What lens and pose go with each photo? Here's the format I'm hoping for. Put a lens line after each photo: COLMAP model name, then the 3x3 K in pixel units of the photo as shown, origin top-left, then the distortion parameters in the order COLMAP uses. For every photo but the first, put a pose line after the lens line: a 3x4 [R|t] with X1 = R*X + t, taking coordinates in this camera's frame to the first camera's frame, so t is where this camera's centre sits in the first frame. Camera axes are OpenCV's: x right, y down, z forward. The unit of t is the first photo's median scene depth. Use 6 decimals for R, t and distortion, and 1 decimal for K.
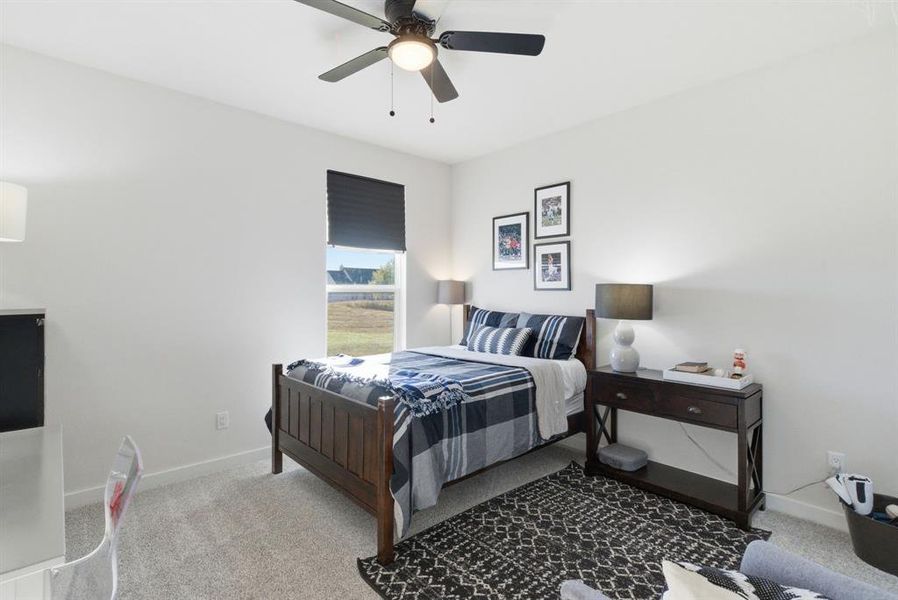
lens RADIAL K [[414.2, 0, 450.4], [0, 414.2, 292.1], [0, 0, 1]] dist [0.003851, -0.001356]
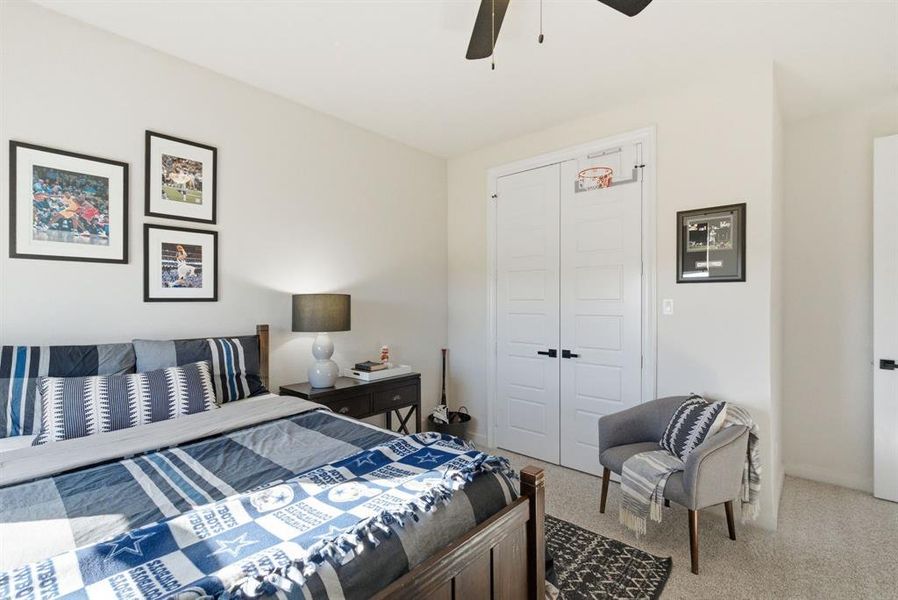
lens RADIAL K [[414.2, 0, 454.0], [0, 414.2, 303.8], [0, 0, 1]] dist [0.003851, -0.001356]
pose [[-0.088455, -0.008060, 0.996048, -0.442562], [0.006608, 0.999941, 0.008678, -0.003013], [-0.996058, 0.007350, -0.088396, 0.633609]]
